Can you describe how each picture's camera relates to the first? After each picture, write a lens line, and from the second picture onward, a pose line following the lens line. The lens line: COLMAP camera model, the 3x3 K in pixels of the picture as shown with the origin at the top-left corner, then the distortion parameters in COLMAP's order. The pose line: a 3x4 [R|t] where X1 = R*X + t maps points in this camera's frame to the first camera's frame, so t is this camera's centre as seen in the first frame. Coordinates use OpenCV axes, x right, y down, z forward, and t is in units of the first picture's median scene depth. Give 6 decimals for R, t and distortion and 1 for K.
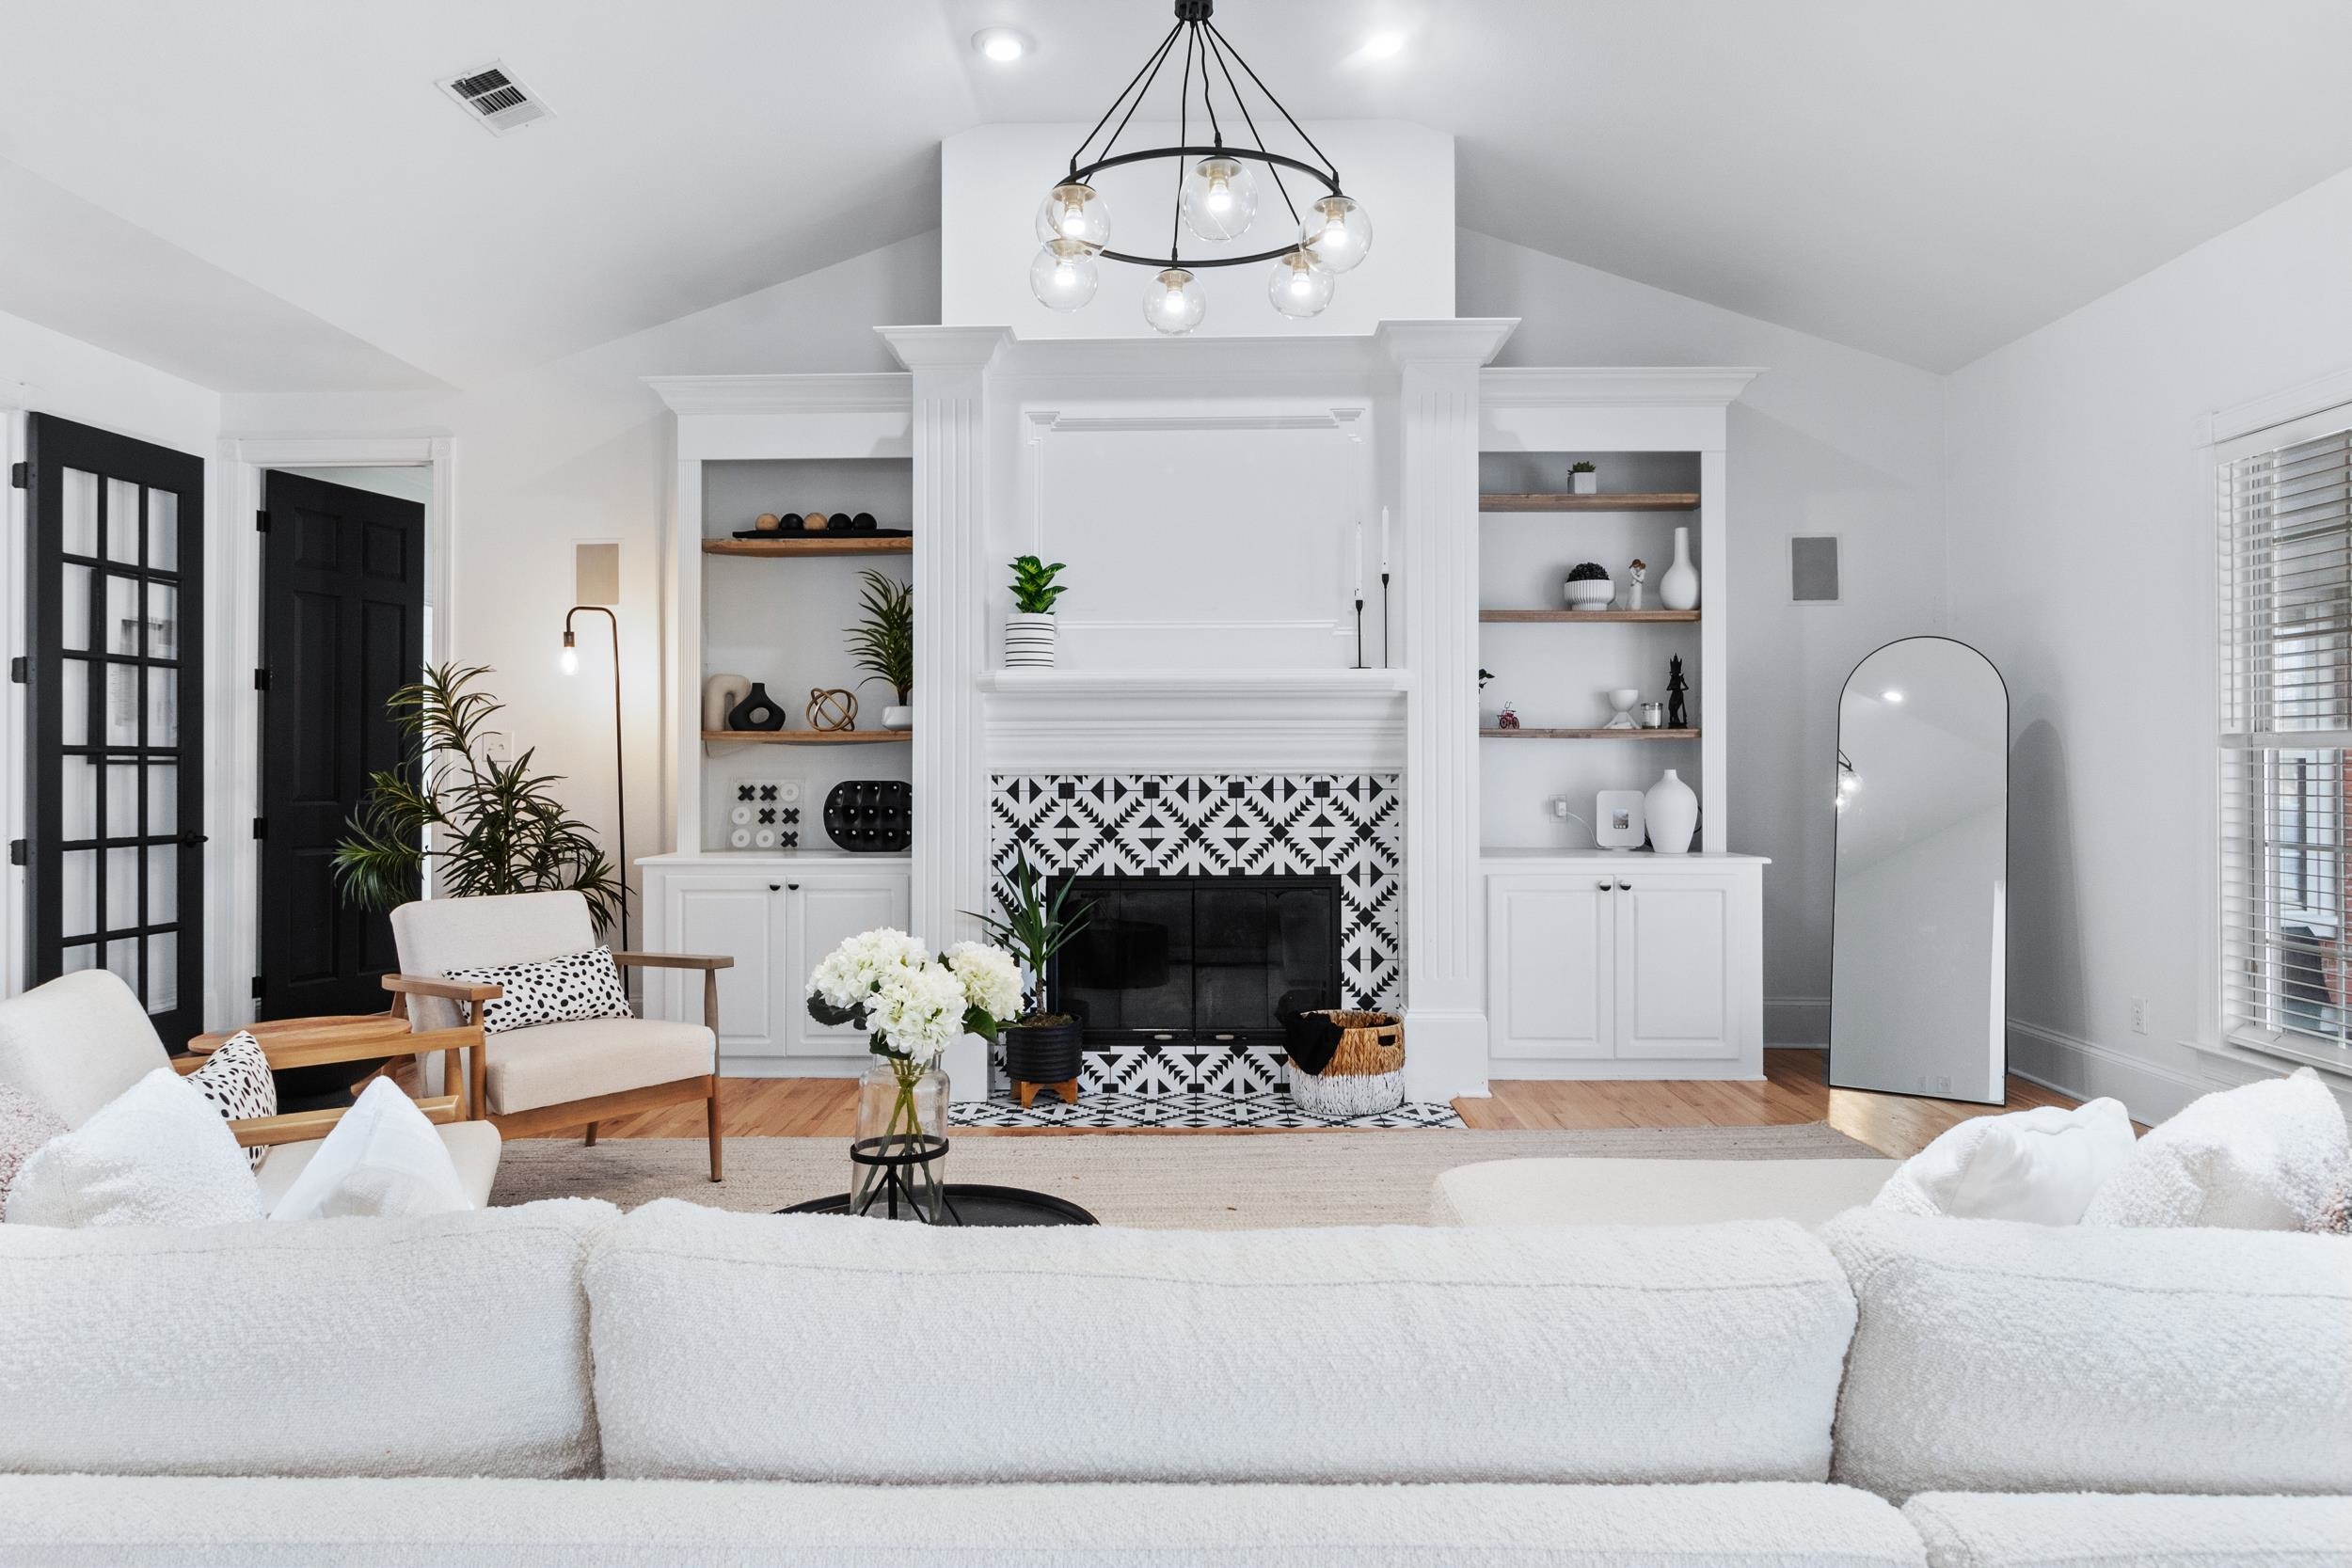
lens RADIAL K [[1423.3, 0, 1169.8], [0, 1423.3, 760.1], [0, 0, 1]] dist [0.000895, -0.001723]
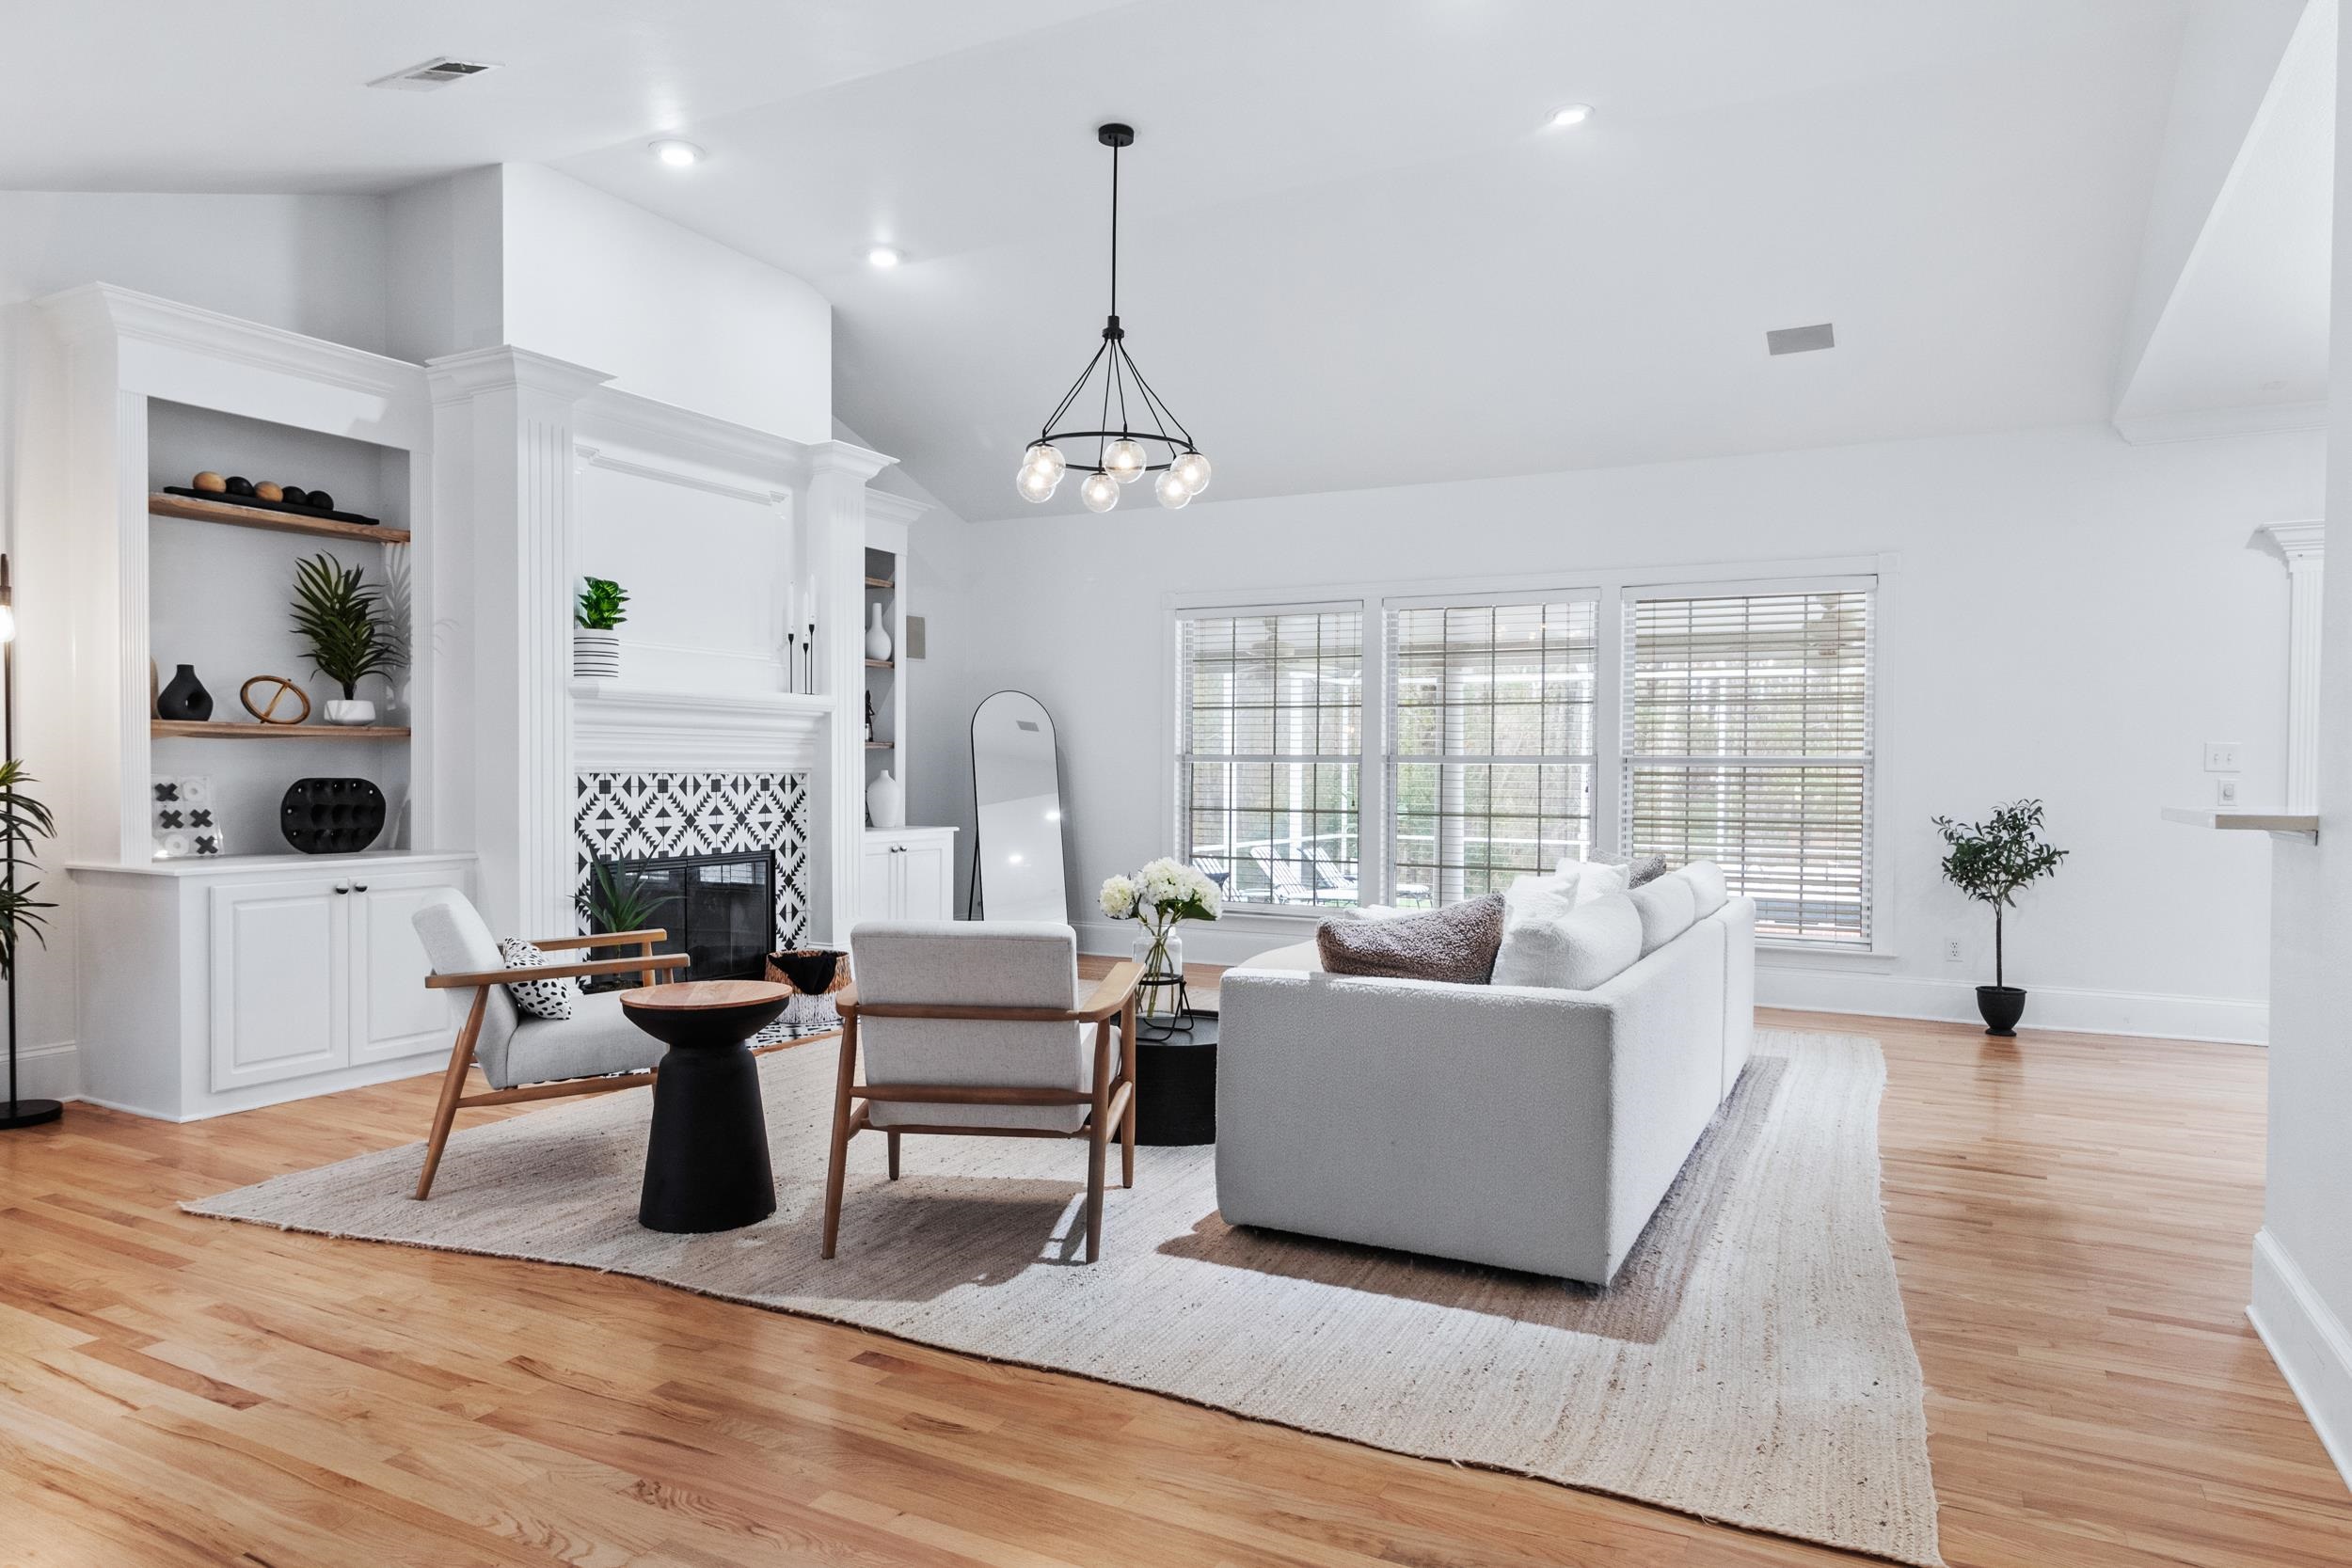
lens RADIAL K [[1423.3, 0, 1166.2], [0, 1423.3, 801.1], [0, 0, 1]] dist [0.000895, -0.001723]
pose [[0.453851, -0.014500, 0.890959, -0.862241], [-0.013384, 0.999644, 0.023087, 0.000811], [-0.890977, -0.022402, 0.453496, 0.083746]]
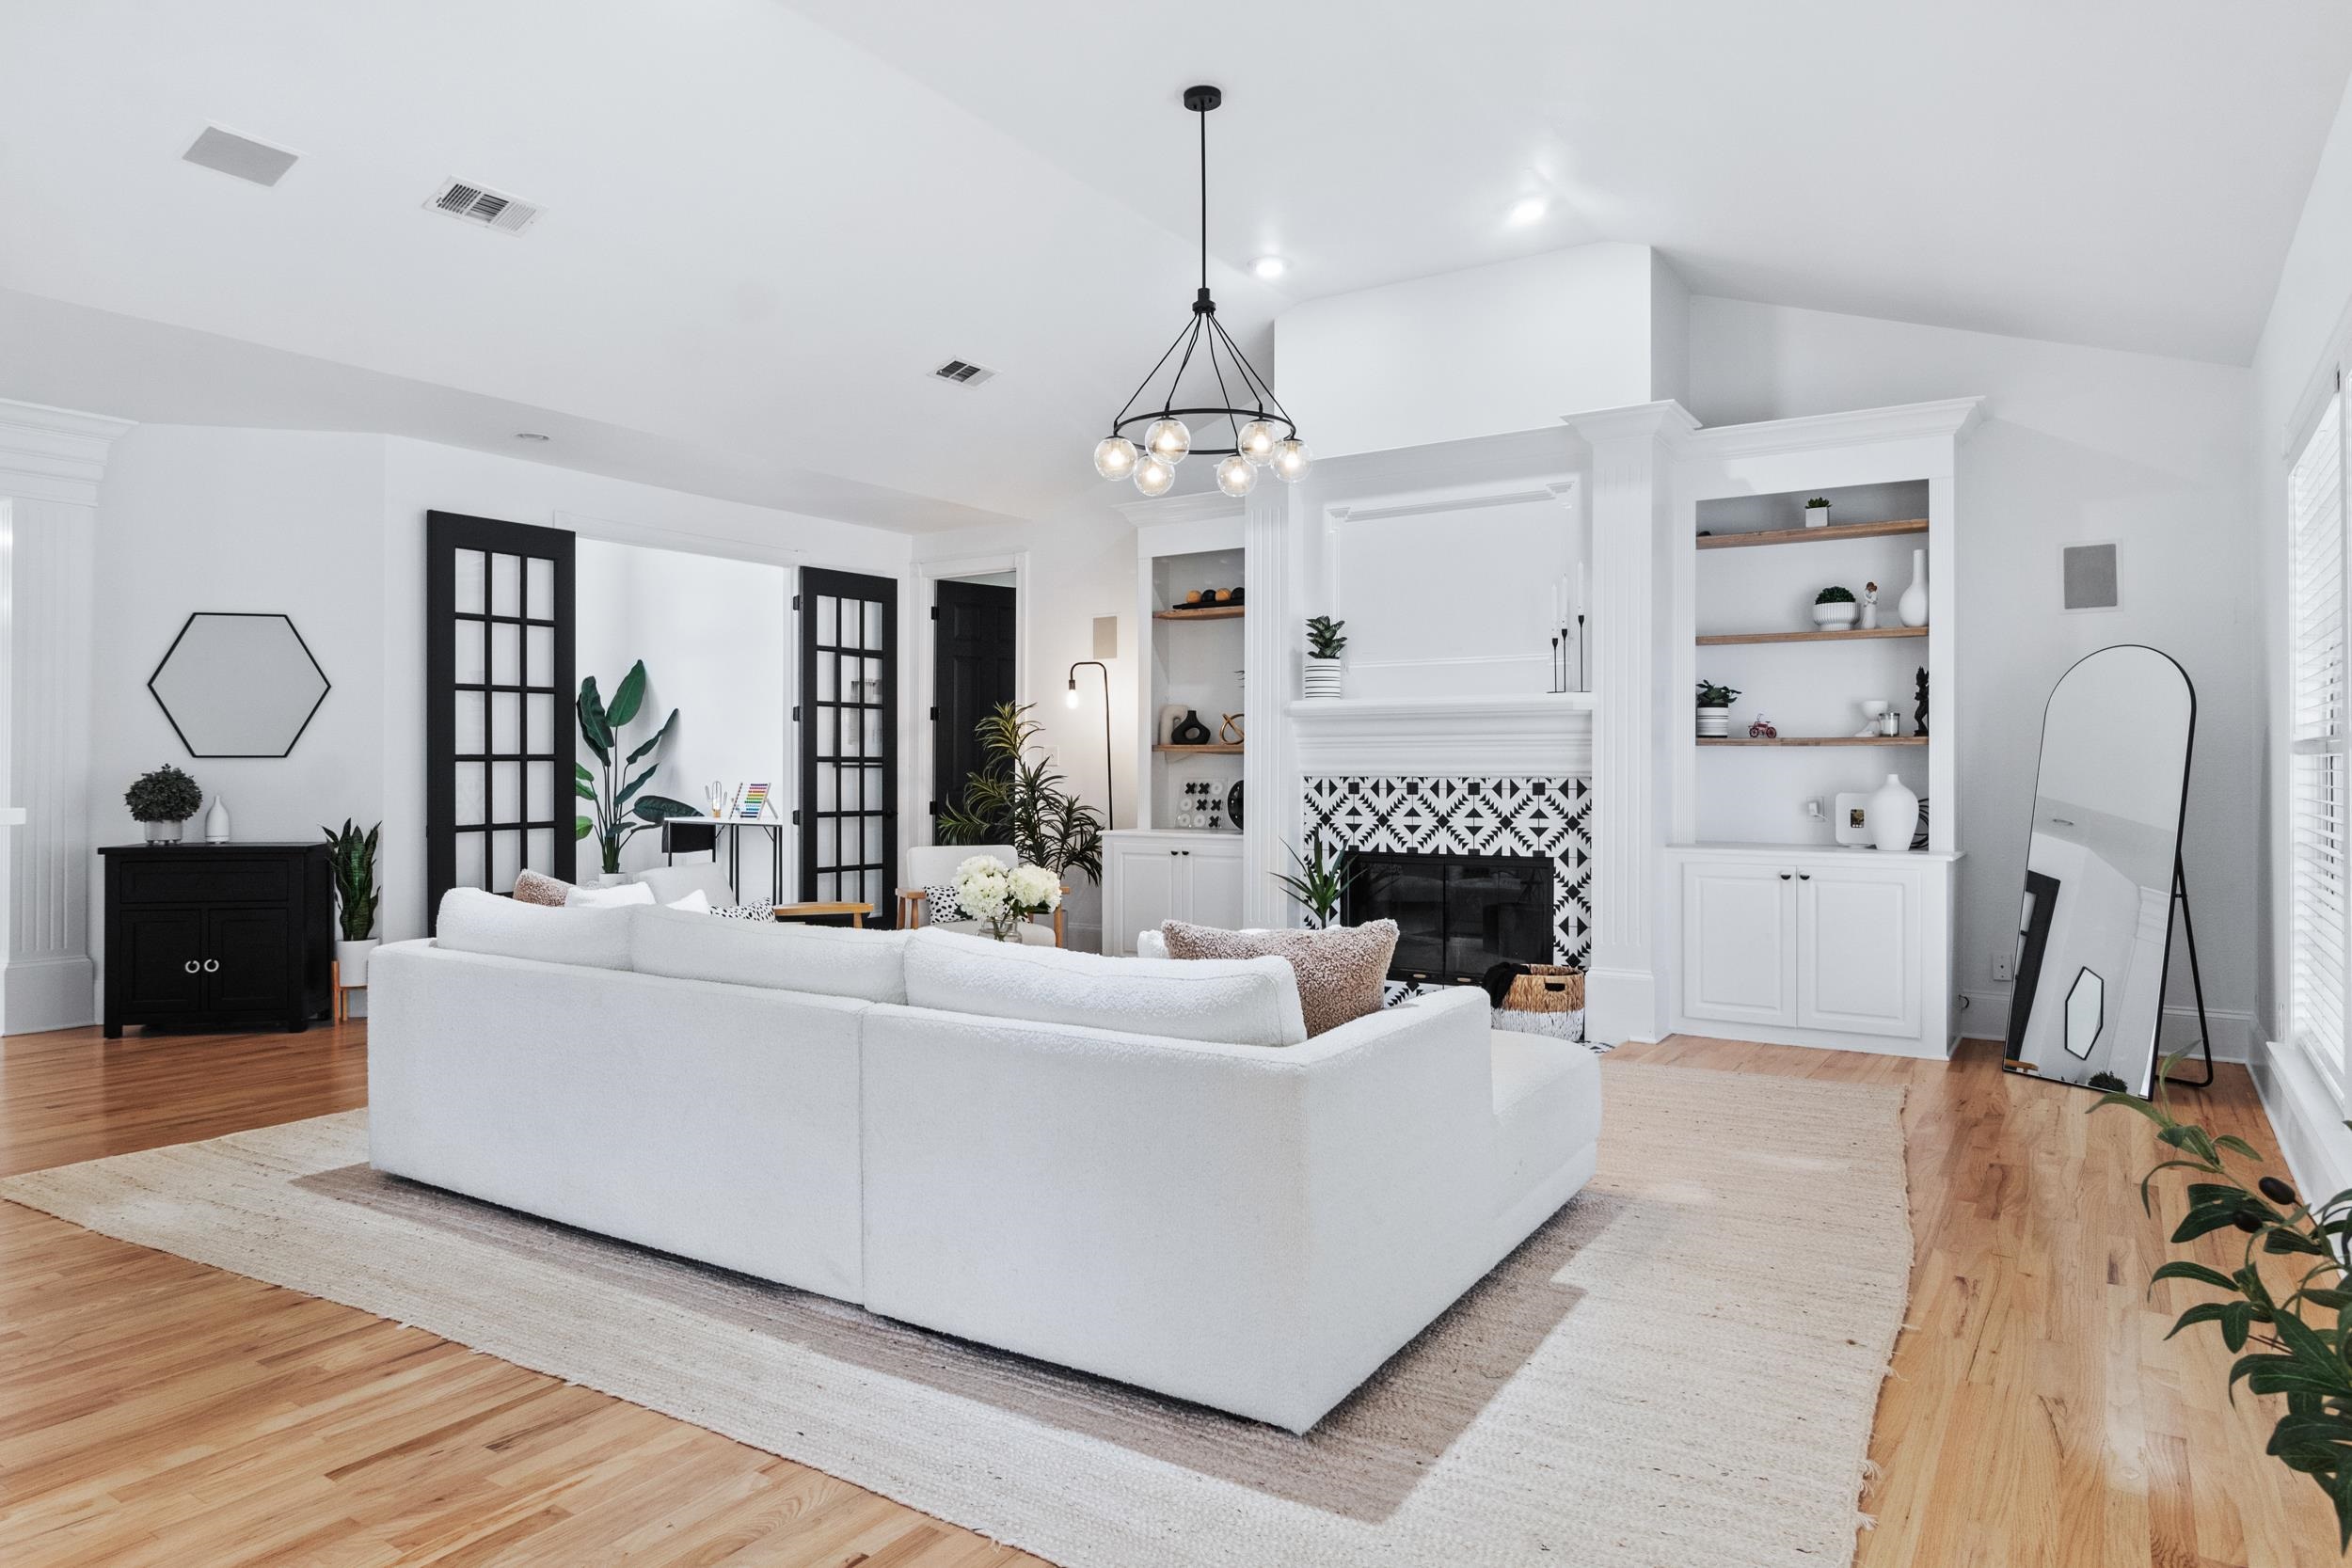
lens RADIAL K [[1423.3, 0, 1177.6], [0, 1423.3, 766.9], [0, 0, 1]] dist [0.000895, -0.001723]
pose [[0.849571, 0.001280, -0.527473, 0.486269], [0.000869, 0.999992, 0.003828, -0.003818], [0.527474, -0.003711, 0.849563, -0.228748]]
